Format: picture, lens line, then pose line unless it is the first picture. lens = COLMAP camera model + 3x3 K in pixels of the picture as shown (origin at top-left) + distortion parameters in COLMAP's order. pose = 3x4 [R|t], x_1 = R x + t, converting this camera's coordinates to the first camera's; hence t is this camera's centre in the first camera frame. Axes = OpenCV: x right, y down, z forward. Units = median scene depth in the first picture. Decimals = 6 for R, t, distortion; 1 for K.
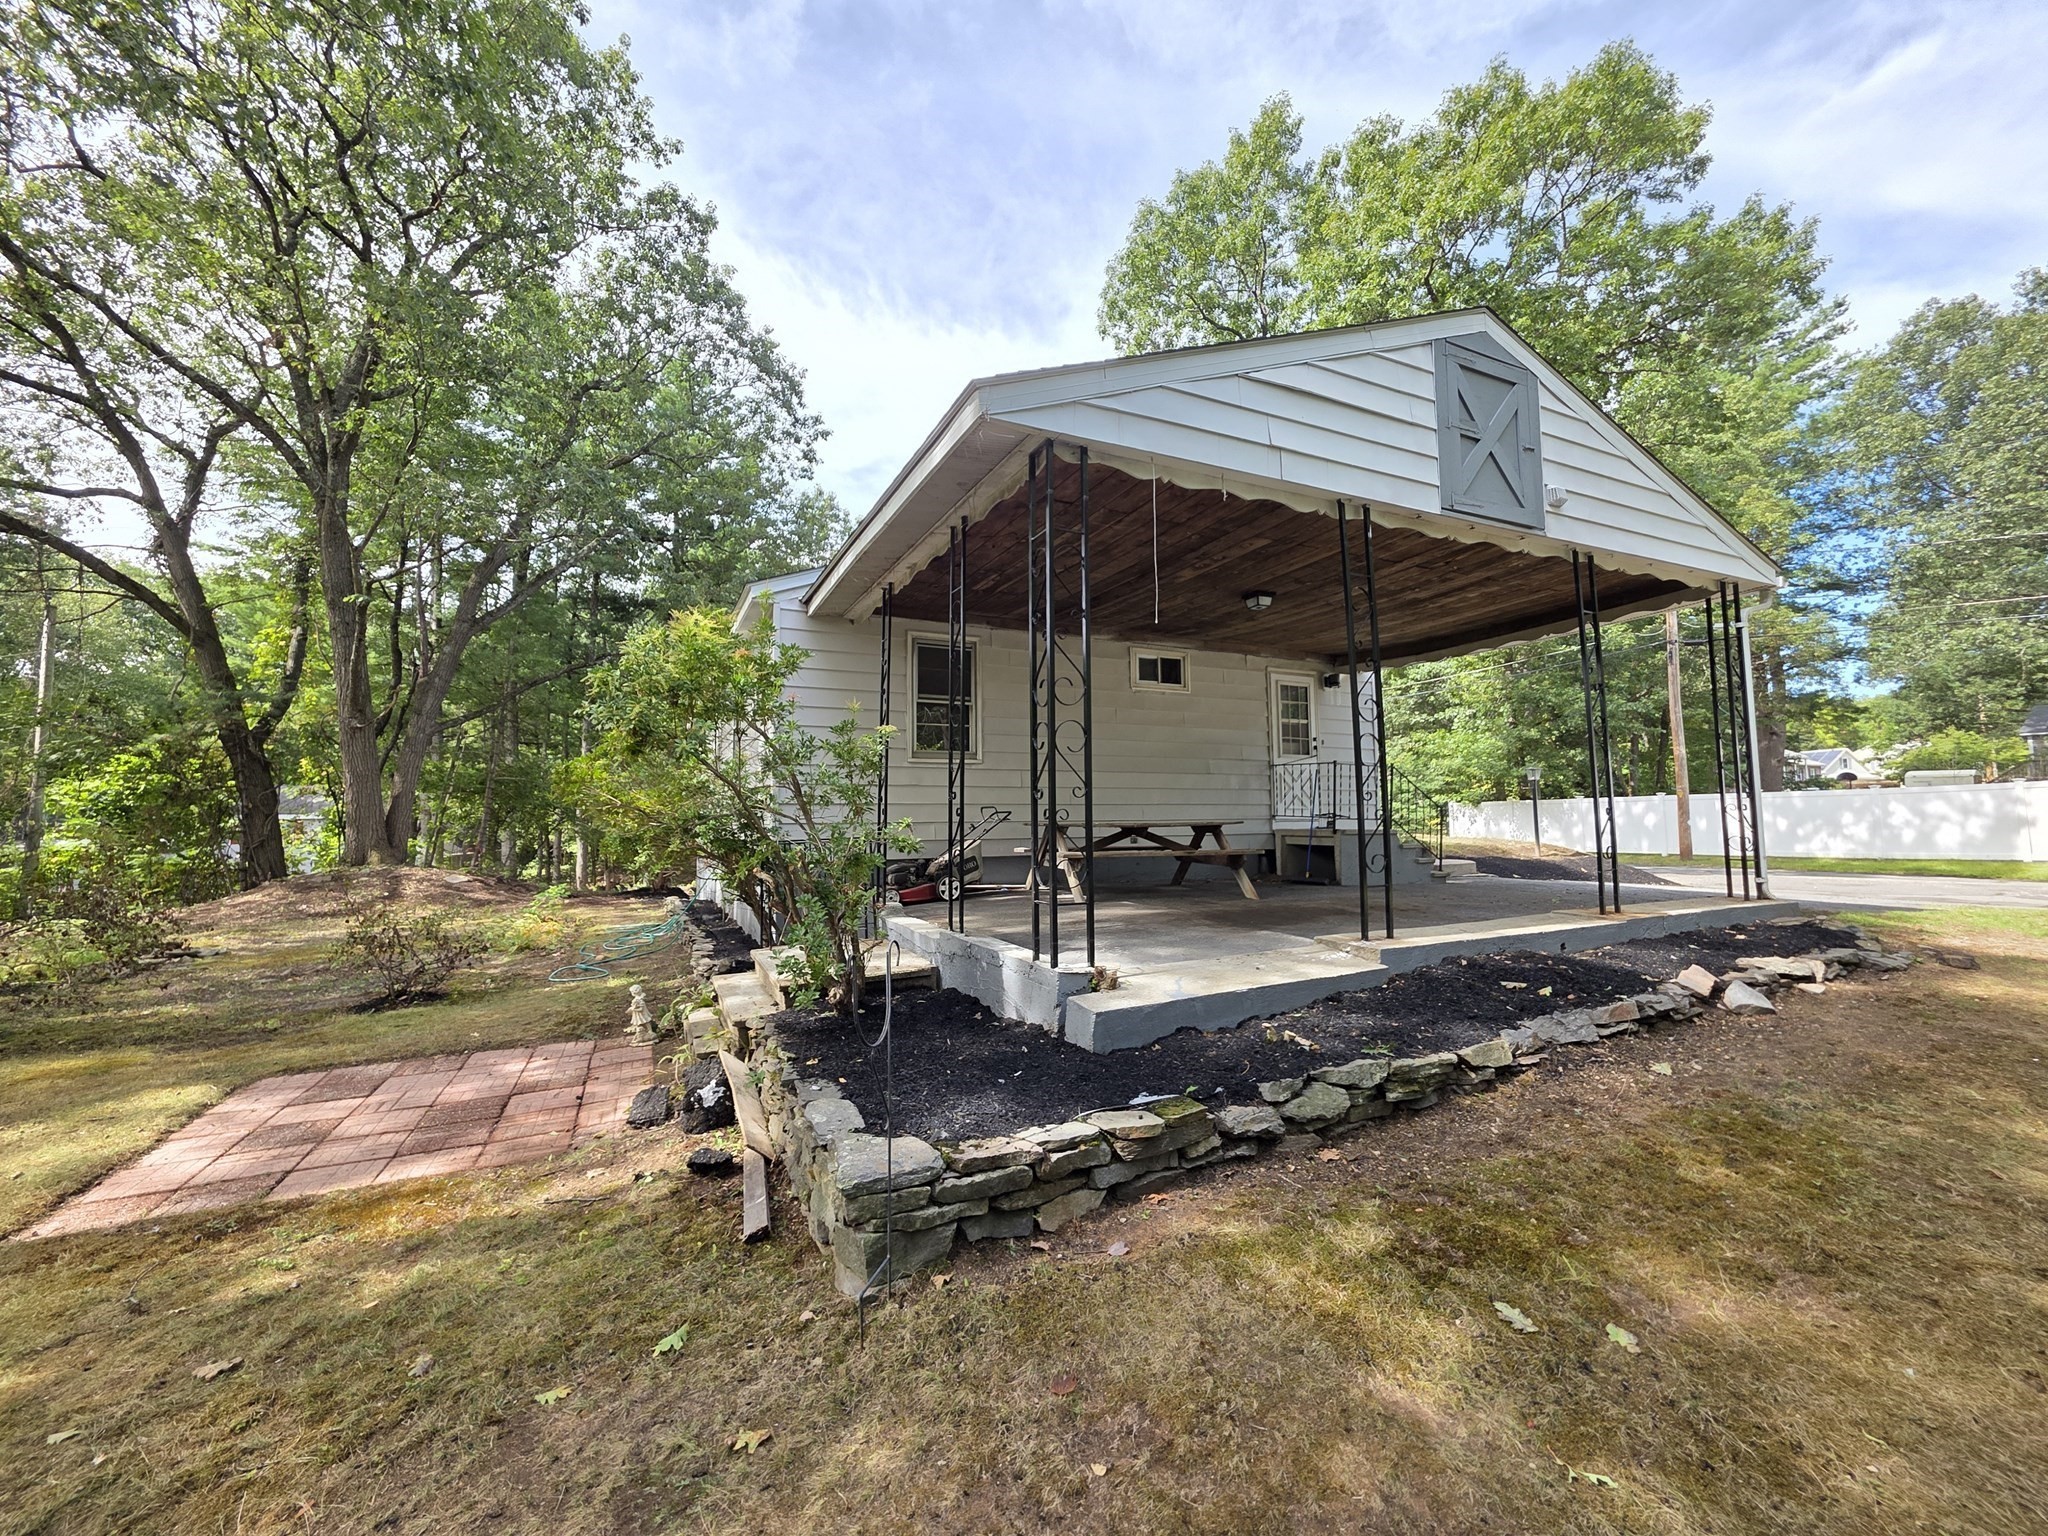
lens RADIAL K [[824.6, 0, 1025.9], [0, 824.6, 757.9], [0, 0, 1]] dist [0.004610, -0.000611]
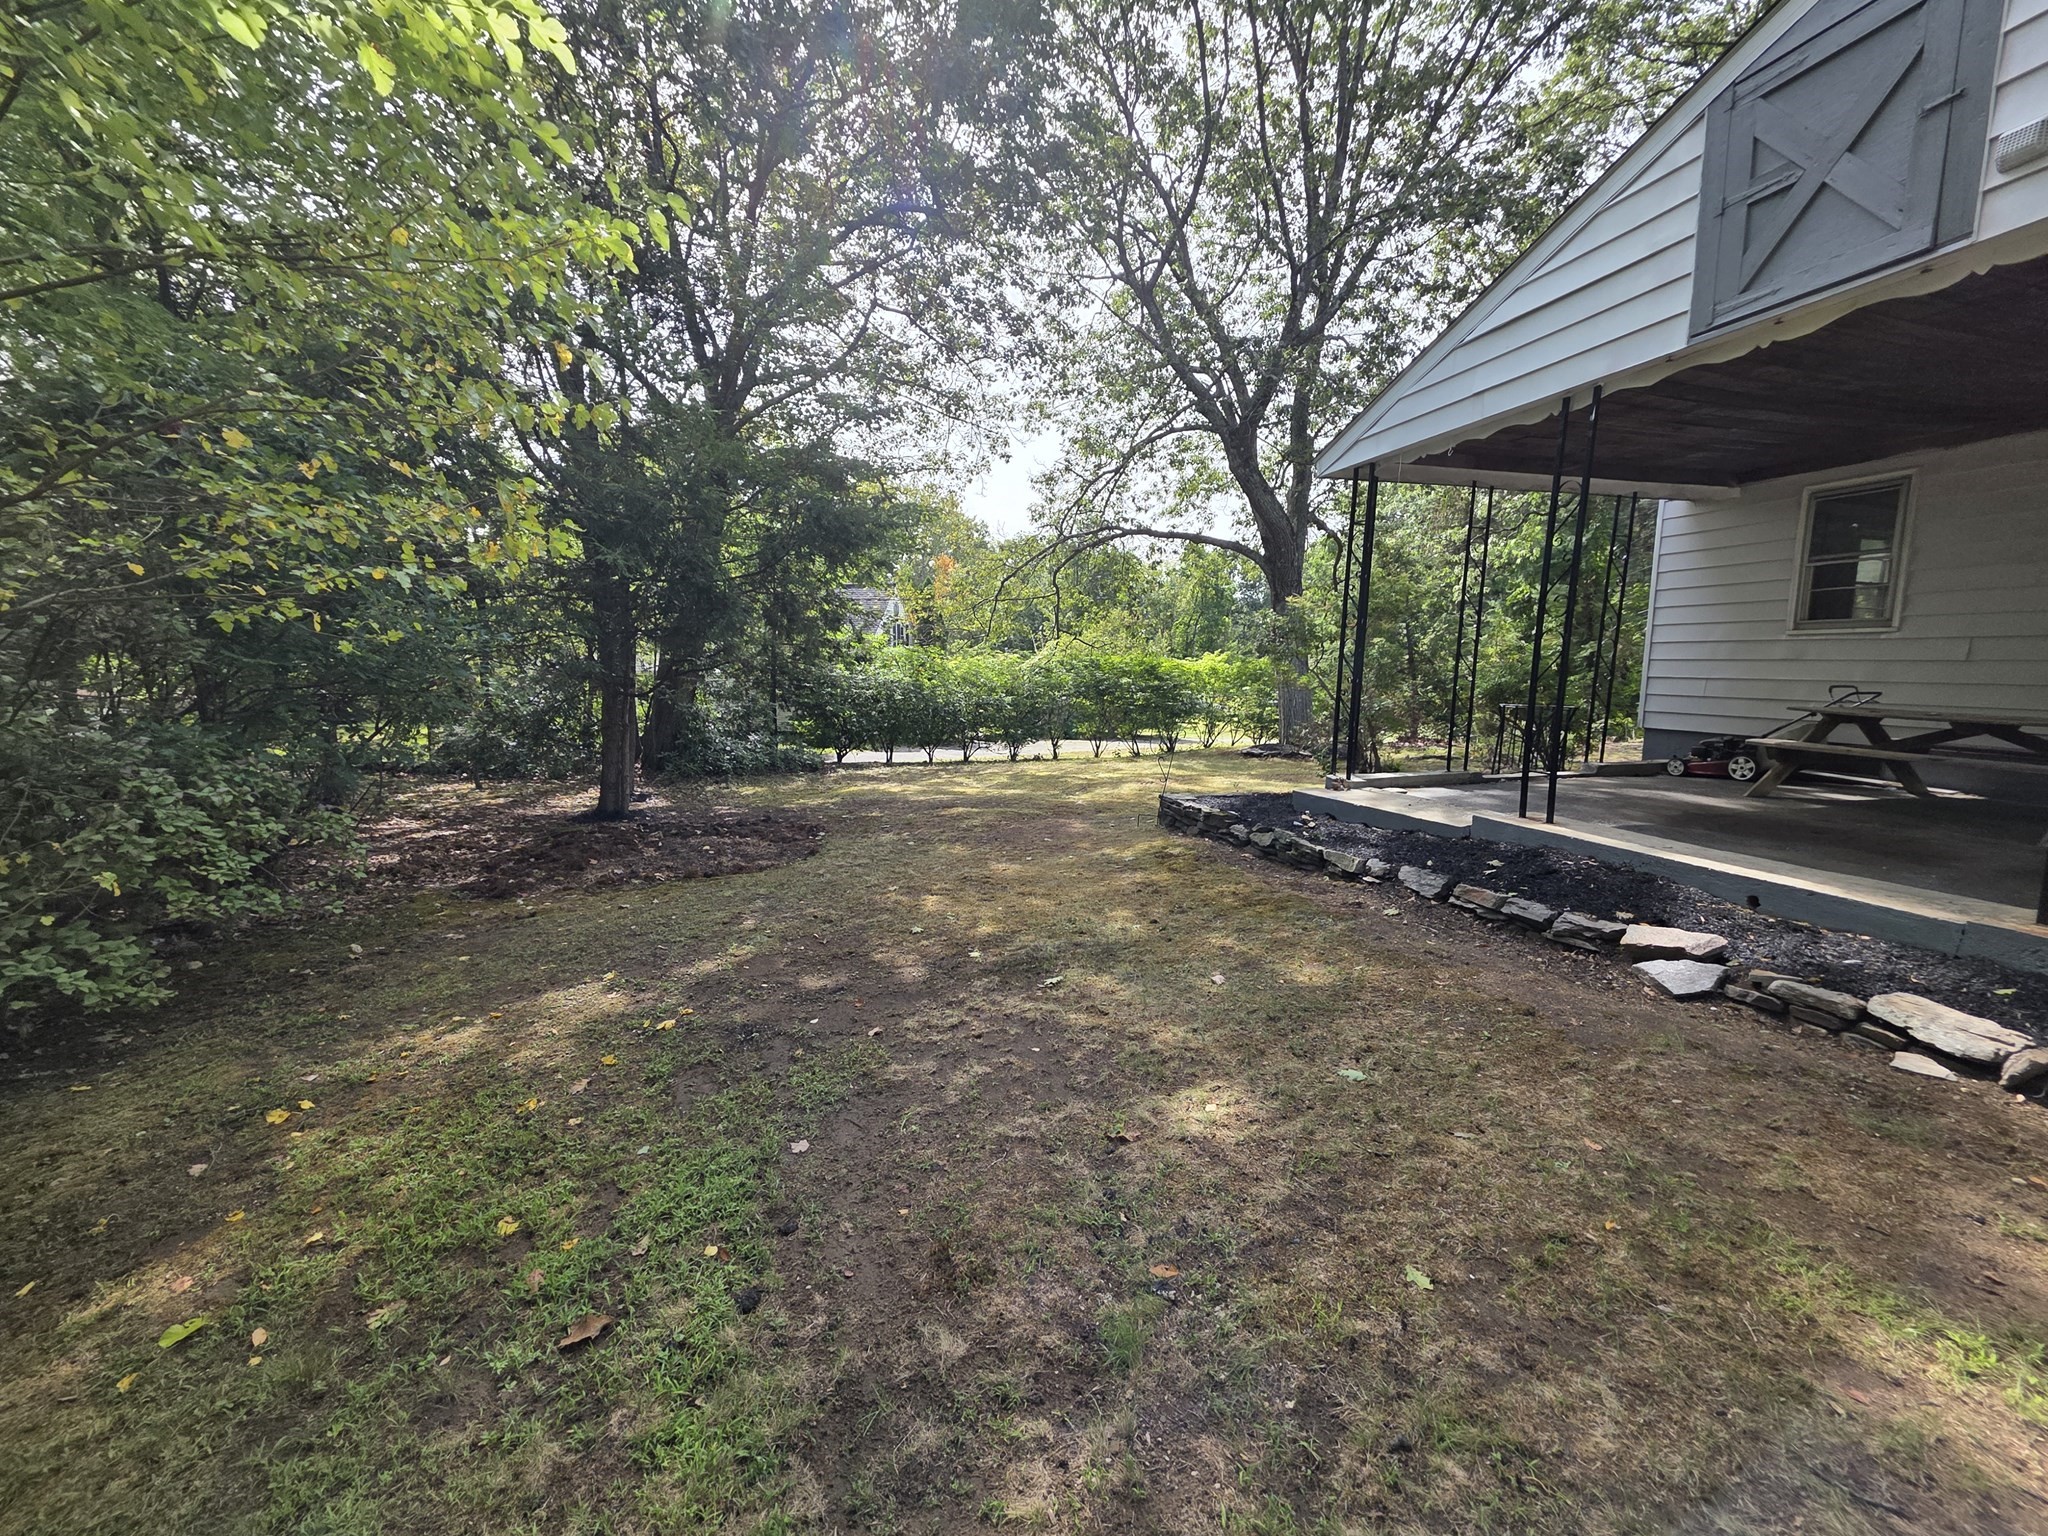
lens RADIAL K [[824.6, 0, 1023.0], [0, 824.6, 768.9], [0, 0, 1]] dist [0.004610, -0.000611]
pose [[-0.174429, 0.133066, -0.975637, 1.038774], [0.065290, 0.990209, 0.123381, -0.018145], [0.982503, -0.042178, -0.181409, 0.342910]]
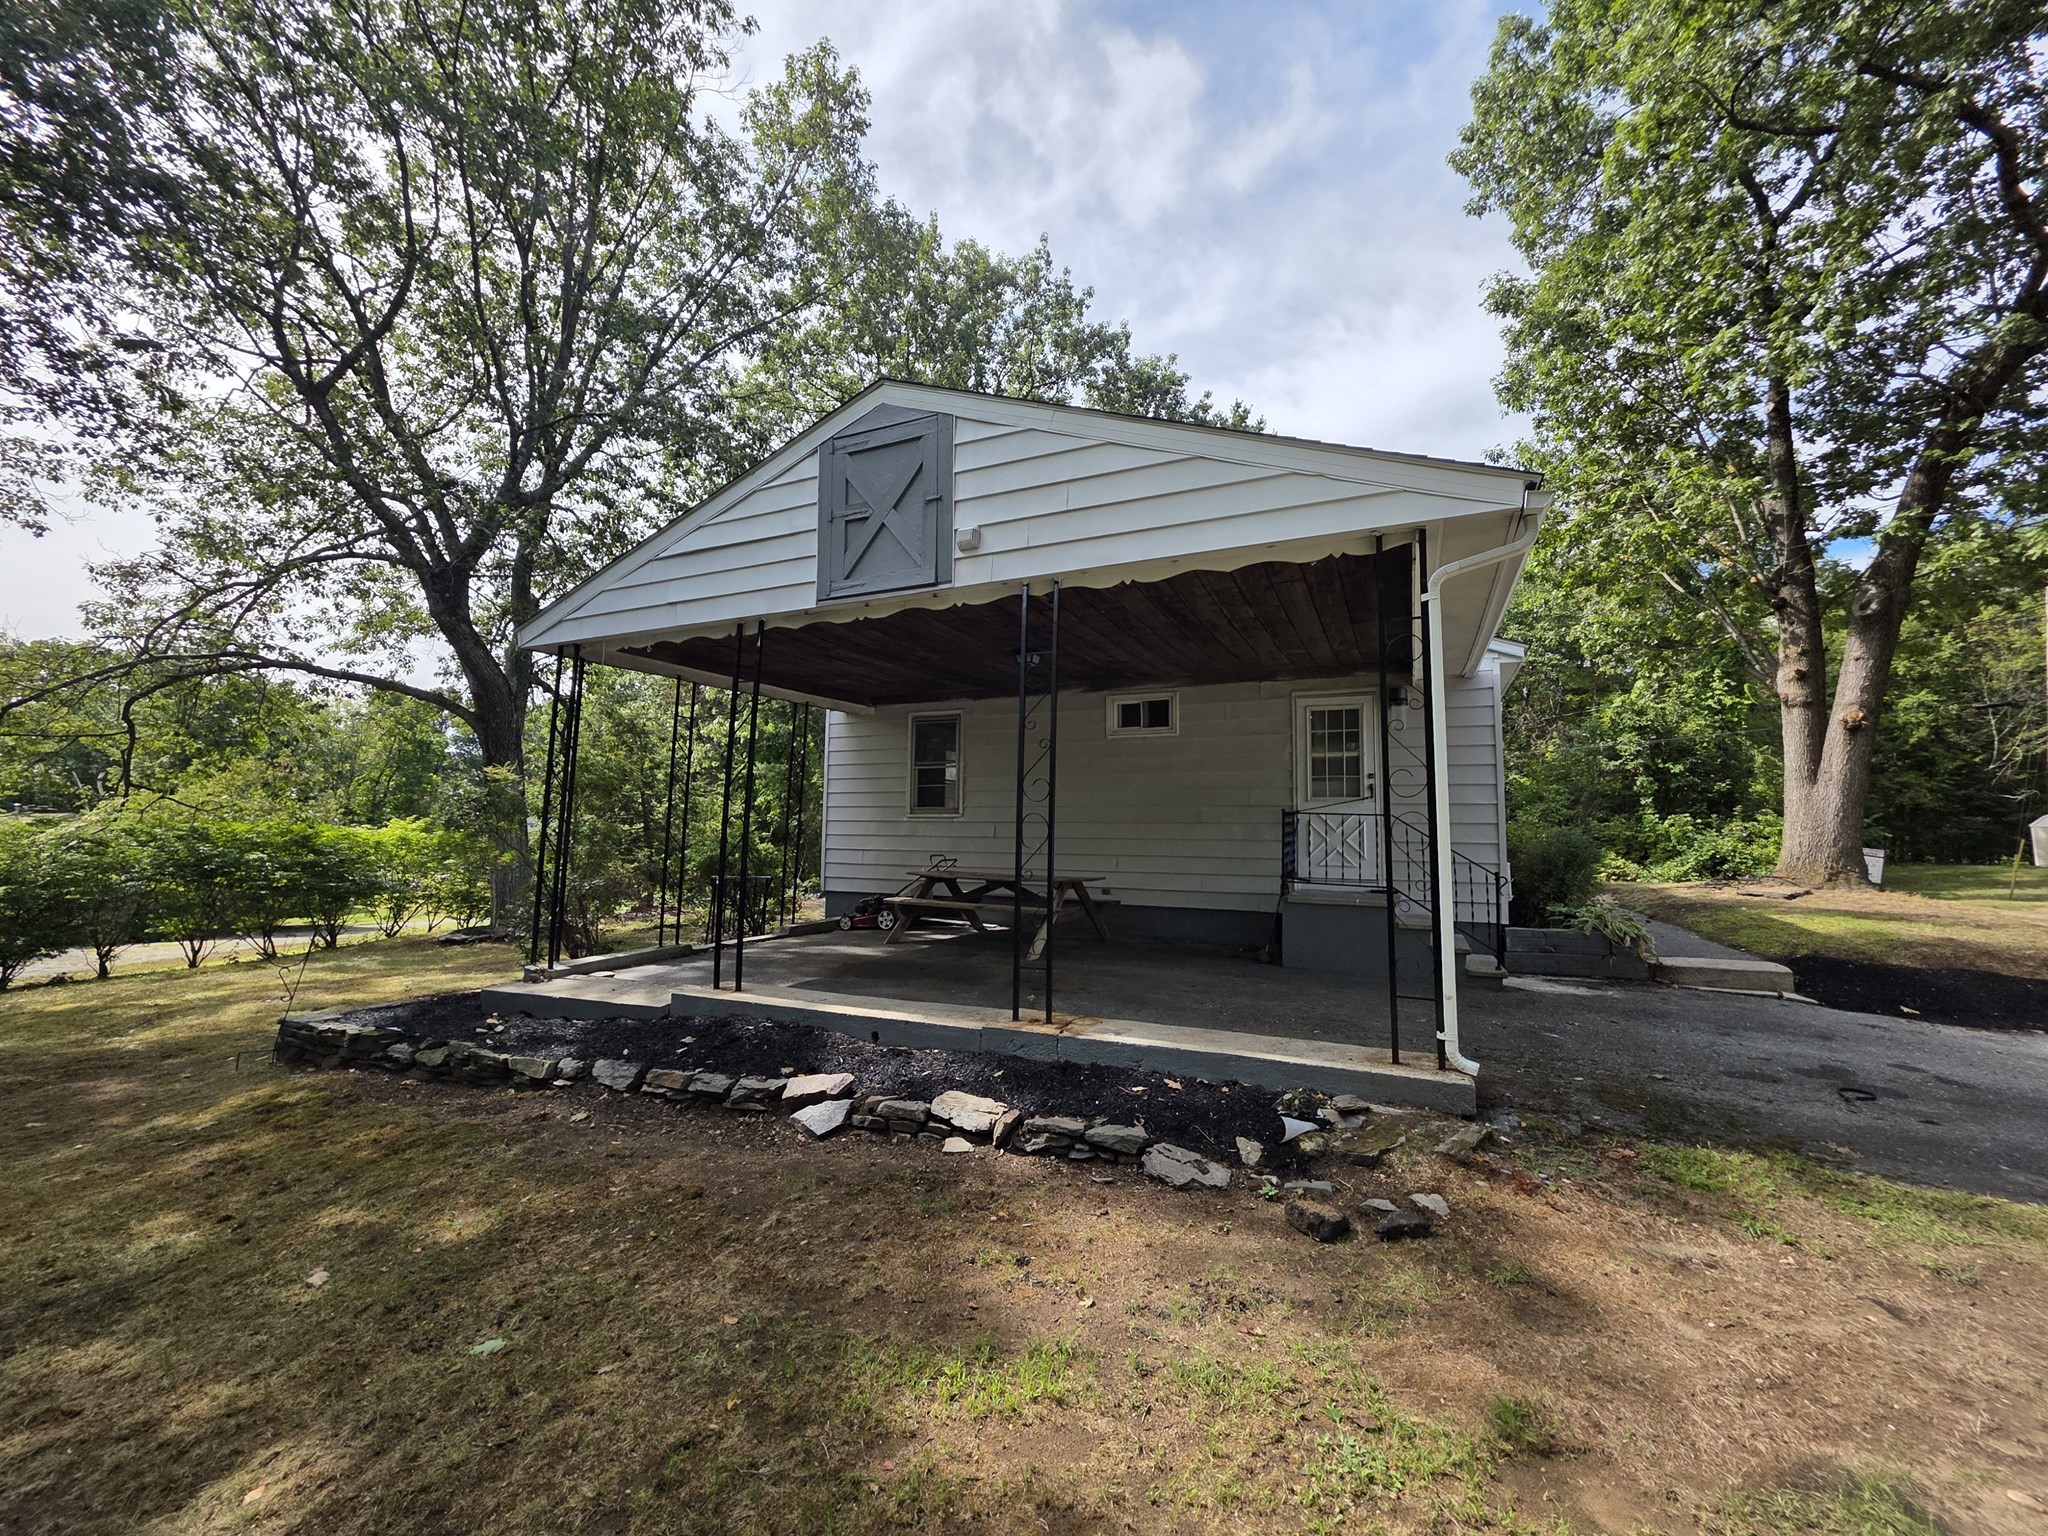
lens RADIAL K [[824.6, 0, 1032.4], [0, 824.6, 758.0], [0, 0, 1]] dist [0.004610, -0.000611]
pose [[0.635414, -0.056272, -0.770118, 1.059605], [0.041743, 0.998386, -0.038510, -0.031608], [0.771042, -0.007677, 0.636738, 0.374126]]
